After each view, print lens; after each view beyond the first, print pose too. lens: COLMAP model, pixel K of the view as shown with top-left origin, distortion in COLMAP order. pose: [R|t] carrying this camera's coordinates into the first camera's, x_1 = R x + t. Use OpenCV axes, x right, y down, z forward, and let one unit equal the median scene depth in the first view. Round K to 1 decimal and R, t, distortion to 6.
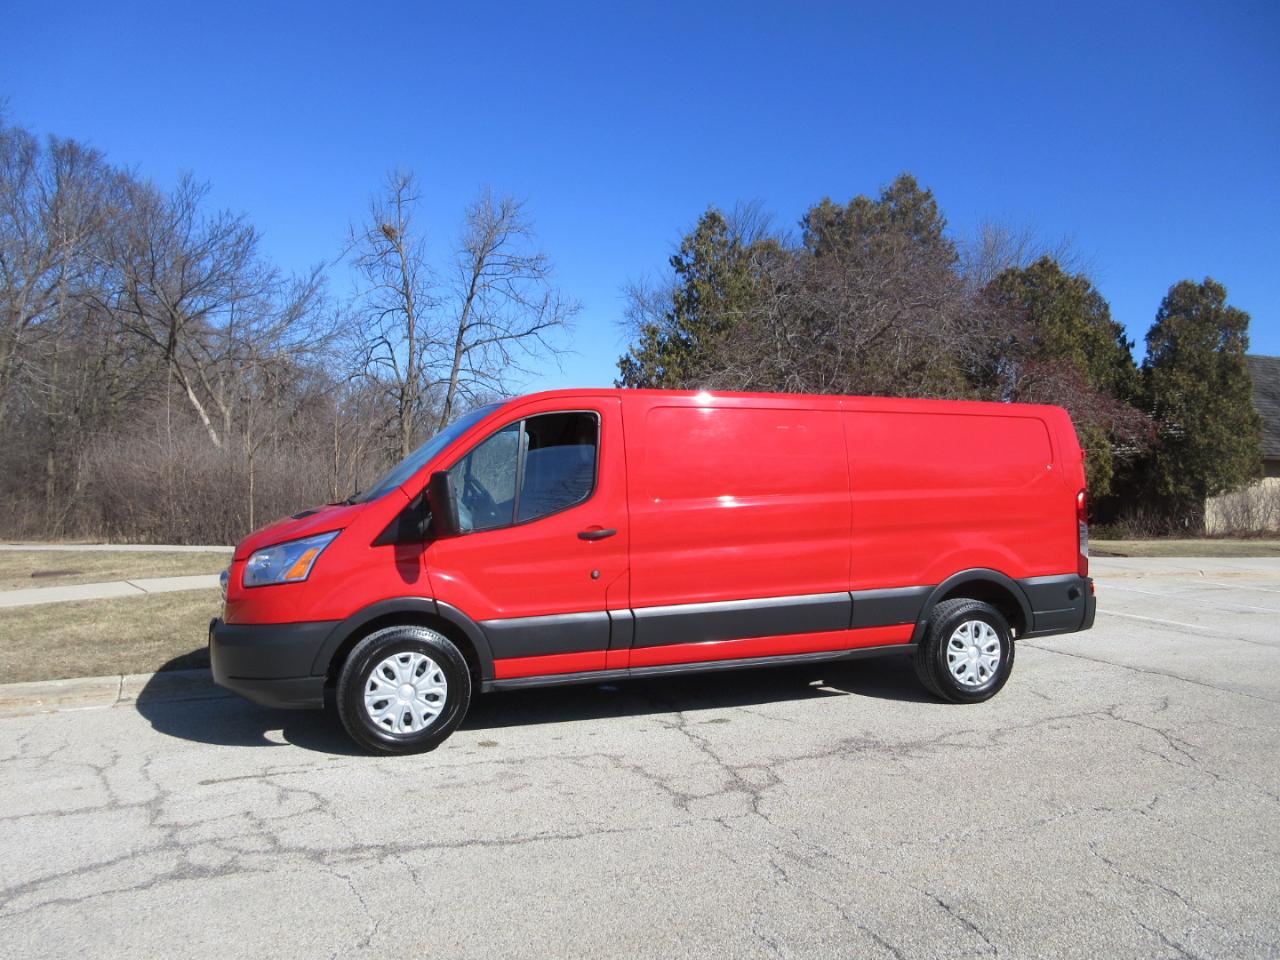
lens RADIAL K [[964.1, 0, 644.1], [0, 964.1, 479.6], [0, 0, 1]] dist [0.007298, 0.003934]
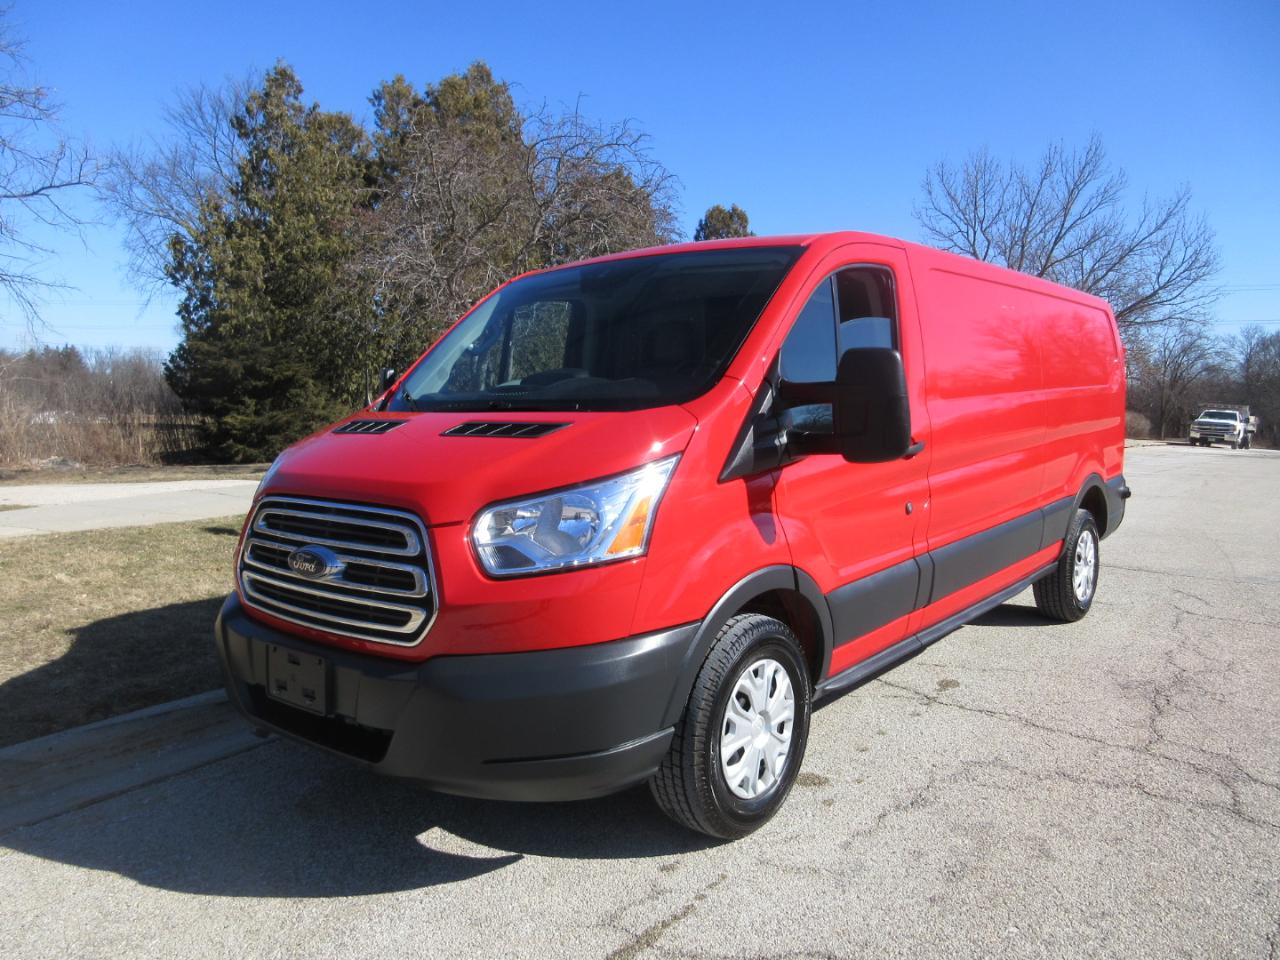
lens RADIAL K [[964.1, 0, 635.8], [0, 964.1, 477.2], [0, 0, 1]] dist [0.007298, 0.003934]
pose [[0.860895, -0.050536, 0.506266, -0.486073], [0.005509, 0.995922, 0.090047, 0.011830], [-0.508752, -0.074732, 0.857663, 0.439656]]
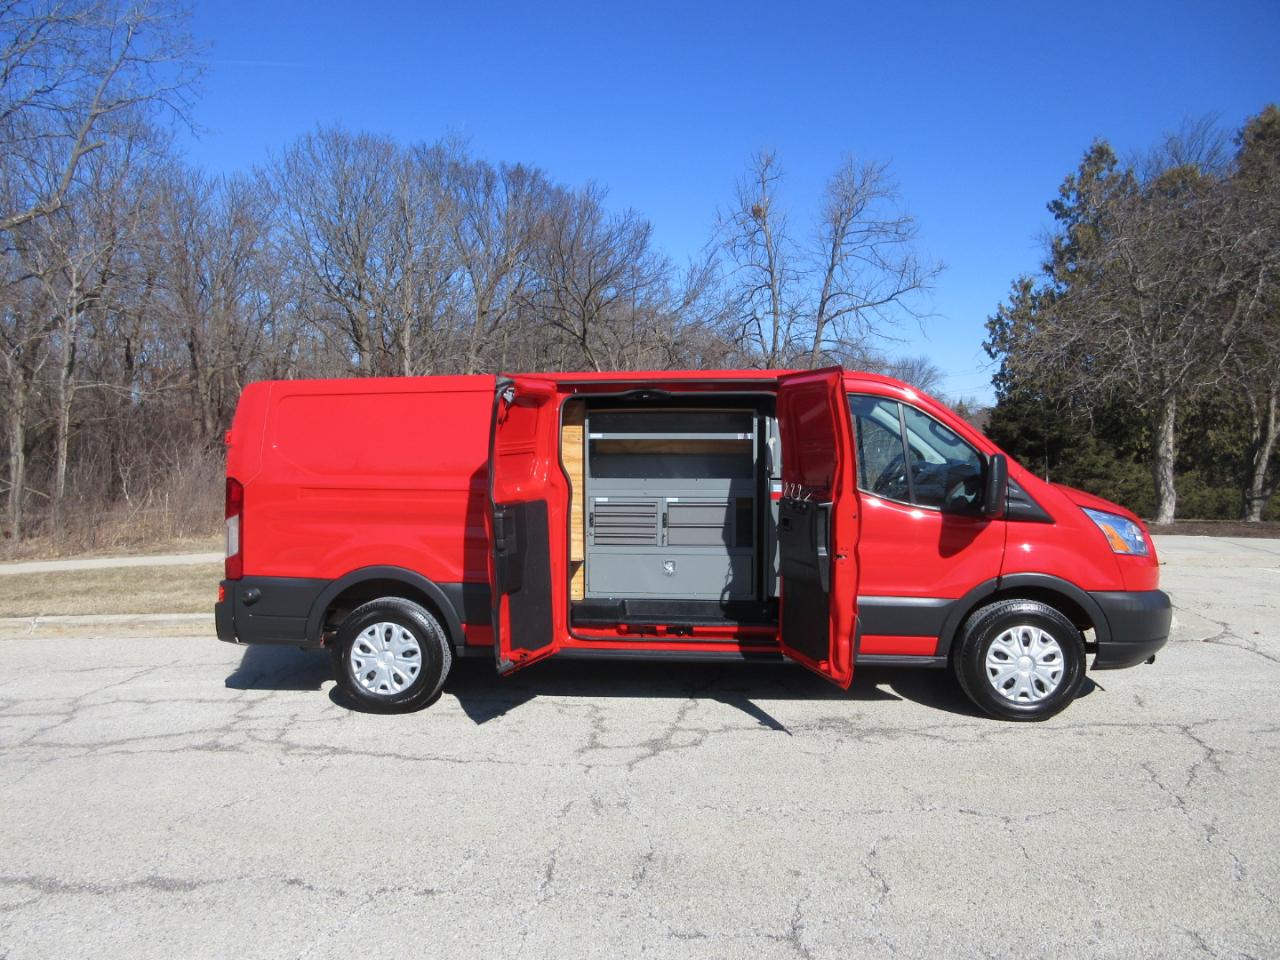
lens RADIAL K [[964.1, 0, 645.2], [0, 964.1, 486.1], [0, 0, 1]] dist [0.007298, 0.003934]
pose [[0.895832, 0.005104, -0.444364, 0.421356], [0.013397, 0.999169, 0.038485, -0.013880], [0.444191, -0.040430, 0.895019, 0.014922]]
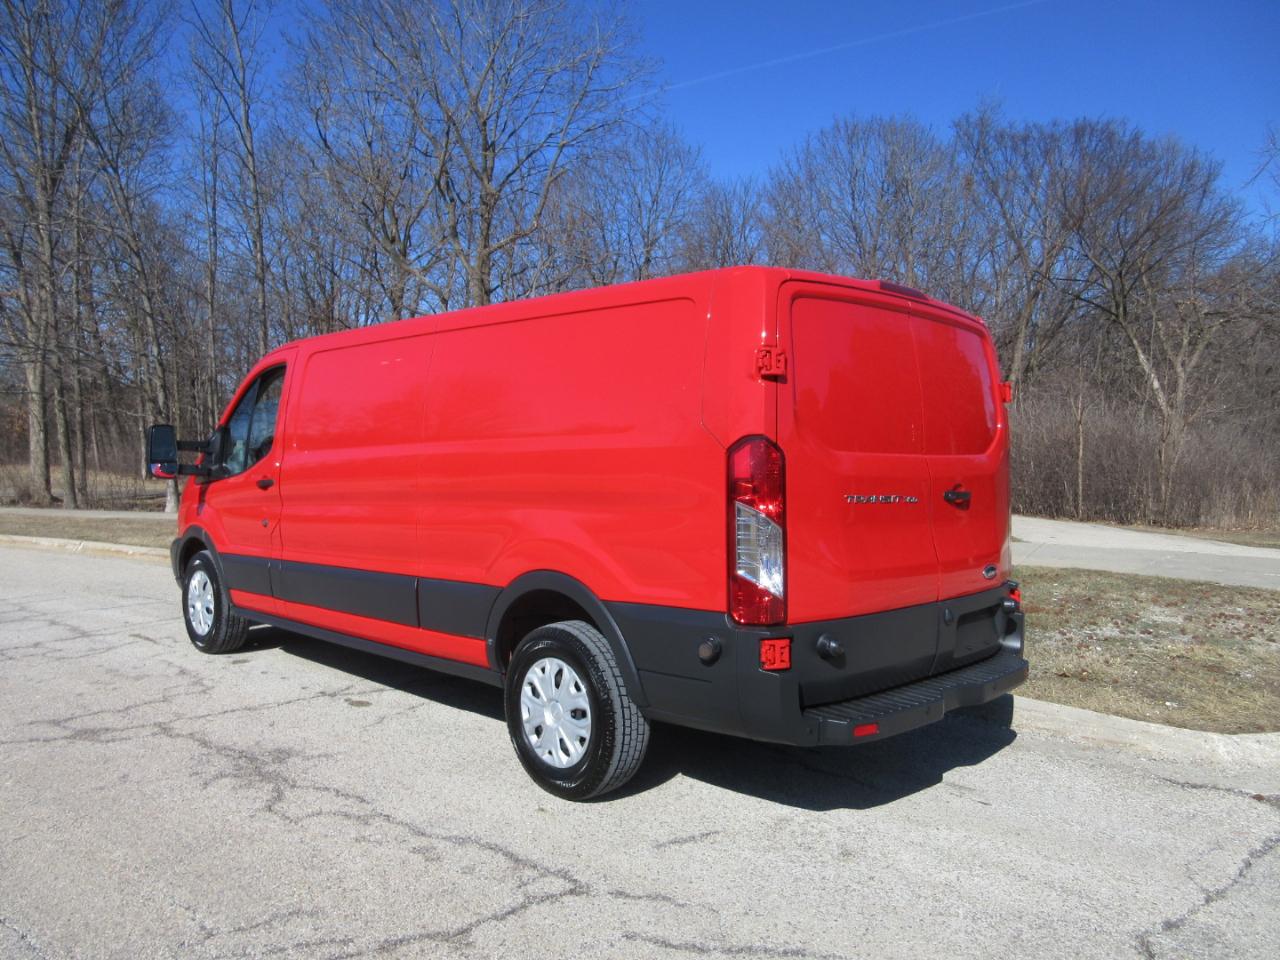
lens RADIAL K [[964.1, 0, 647.6], [0, 964.1, 475.5], [0, 0, 1]] dist [0.007298, 0.003934]
pose [[0.424671, 0.026615, -0.904956, 0.913047], [-0.003032, 0.999604, 0.027976, 0.015427], [0.905342, -0.009137, 0.424584, 0.803311]]
